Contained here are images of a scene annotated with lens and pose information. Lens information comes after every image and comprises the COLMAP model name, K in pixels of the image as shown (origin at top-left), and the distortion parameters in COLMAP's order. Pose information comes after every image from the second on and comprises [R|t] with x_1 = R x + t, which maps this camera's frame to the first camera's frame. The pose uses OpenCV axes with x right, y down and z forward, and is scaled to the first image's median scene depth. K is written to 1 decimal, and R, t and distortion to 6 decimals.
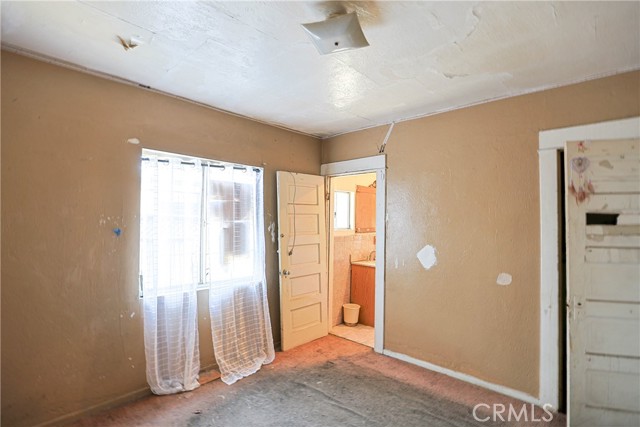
lens RADIAL K [[313.7, 0, 323.0], [0, 313.7, 215.9], [0, 0, 1]] dist [-0.035336, 0.000451]
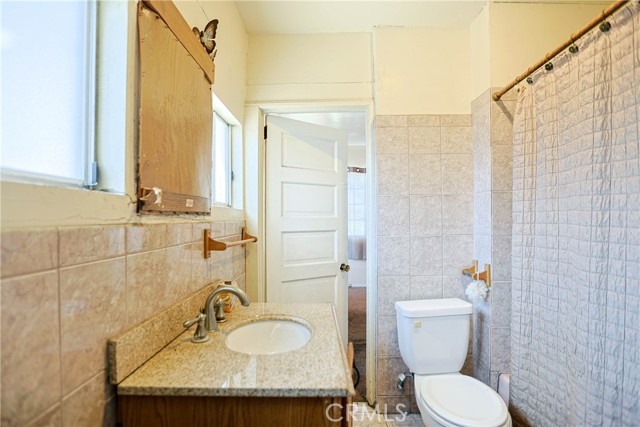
lens RADIAL K [[313.7, 0, 323.0], [0, 313.7, 215.9], [0, 0, 1]] dist [-0.035336, 0.000451]
pose [[0.725219, -0.009276, 0.688456, 0.057201], [0.003124, 0.999943, 0.010181, 0.054502], [-0.688511, -0.005233, 0.725207, 0.789475]]
